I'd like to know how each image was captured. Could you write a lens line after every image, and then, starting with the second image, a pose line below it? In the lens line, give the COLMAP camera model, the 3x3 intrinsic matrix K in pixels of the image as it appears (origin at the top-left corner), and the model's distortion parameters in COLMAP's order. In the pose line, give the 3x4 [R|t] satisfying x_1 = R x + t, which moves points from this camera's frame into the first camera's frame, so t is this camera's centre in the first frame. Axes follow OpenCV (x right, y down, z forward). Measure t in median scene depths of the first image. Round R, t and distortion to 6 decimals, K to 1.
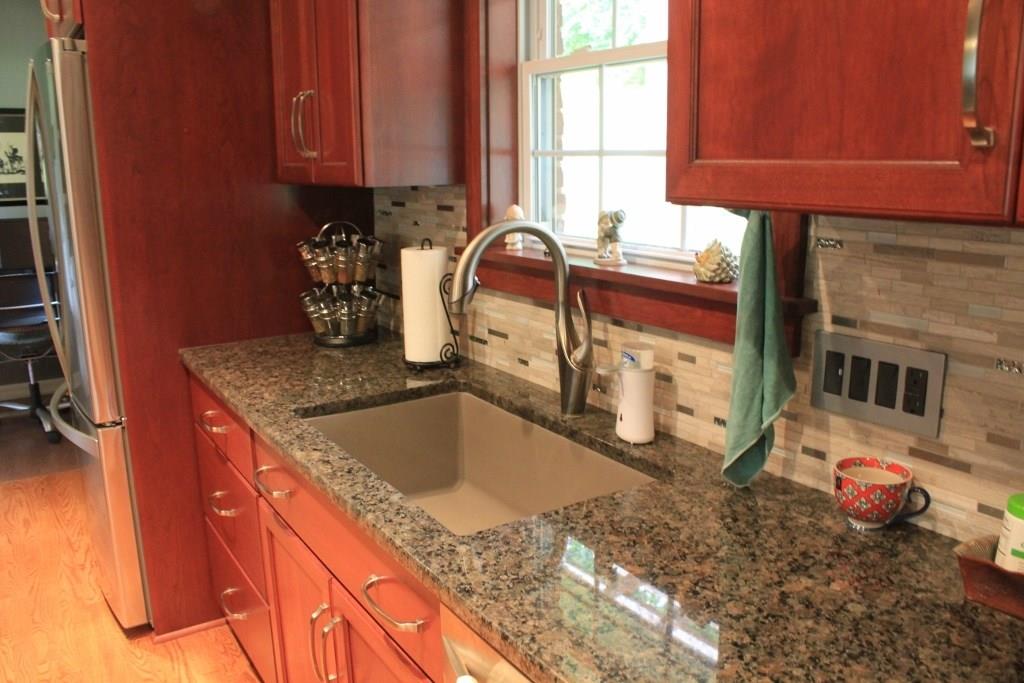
lens RADIAL K [[852.5, 0, 516.6], [0, 852.5, 345.8], [0, 0, 1]] dist [-0.165981, 0.144784]
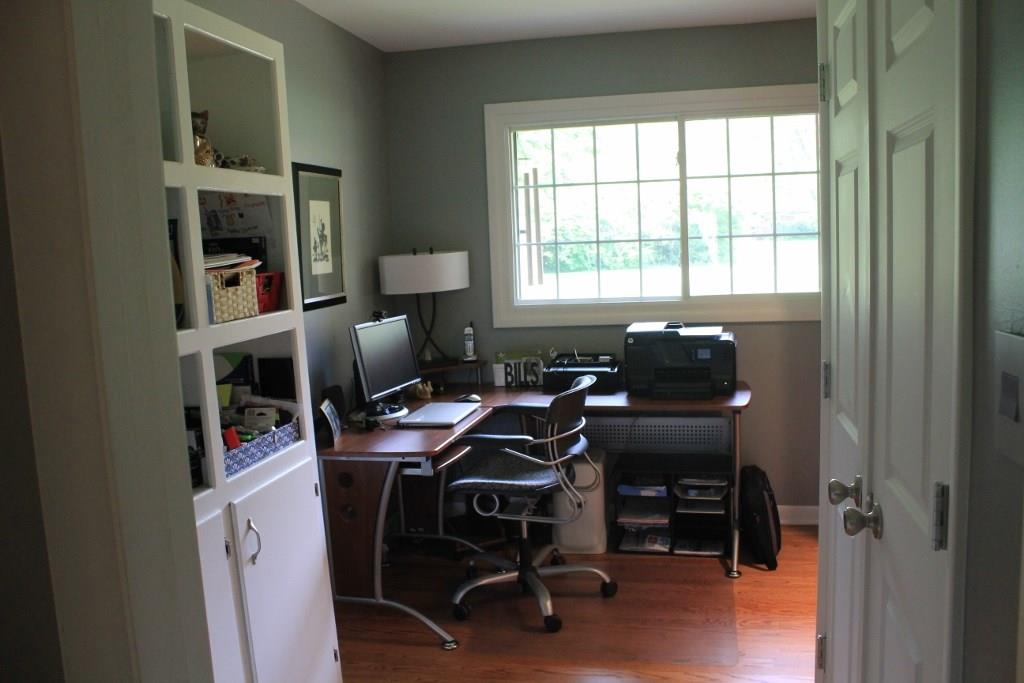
lens RADIAL K [[852.5, 0, 516.6], [0, 852.5, 345.8], [0, 0, 1]] dist [-0.165981, 0.144784]
pose [[0.697982, -0.106823, 0.708103, -2.753783], [0.187898, 0.981486, -0.037148, -0.233738], [-0.691025, 0.158980, 0.705131, 1.111233]]
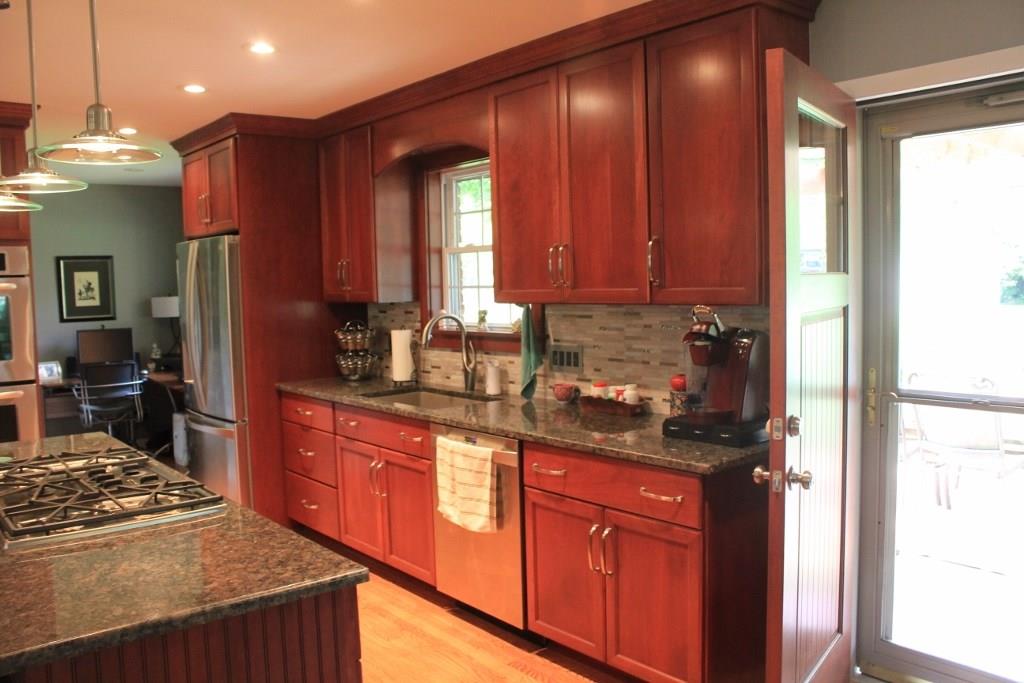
lens RADIAL K [[852.5, 0, 516.6], [0, 852.5, 345.8], [0, 0, 1]] dist [-0.165981, 0.144784]
pose [[0.993118, -0.022882, 0.114860, -0.077110], [0.039008, 0.989358, -0.140176, 0.289418], [-0.110430, 0.143692, 0.983442, -1.409007]]
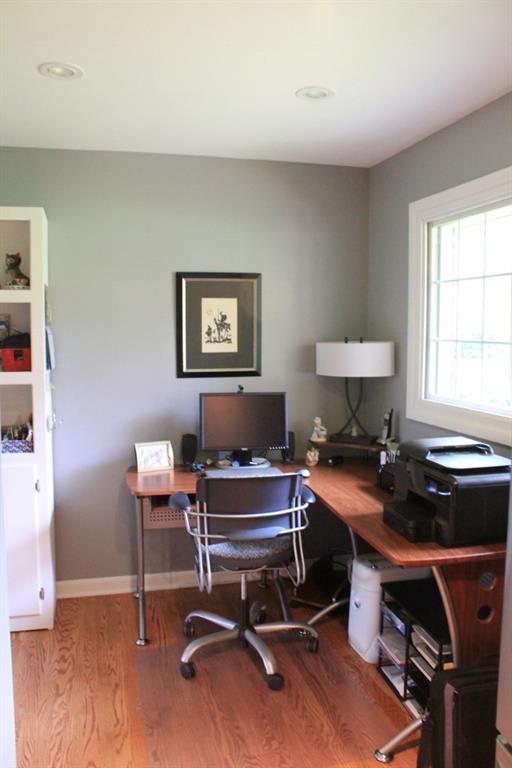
lens RADIAL K [[635.8, 0, 256.0], [0, 635.8, 384.0], [0, 0, 1]] dist [-0.162416, 0.139841]
pose [[0.949608, 0.037057, -0.311243, -0.974759], [-0.076890, 0.990186, -0.116702, -0.233652], [0.303864, 0.134752, 0.943138, 0.956158]]
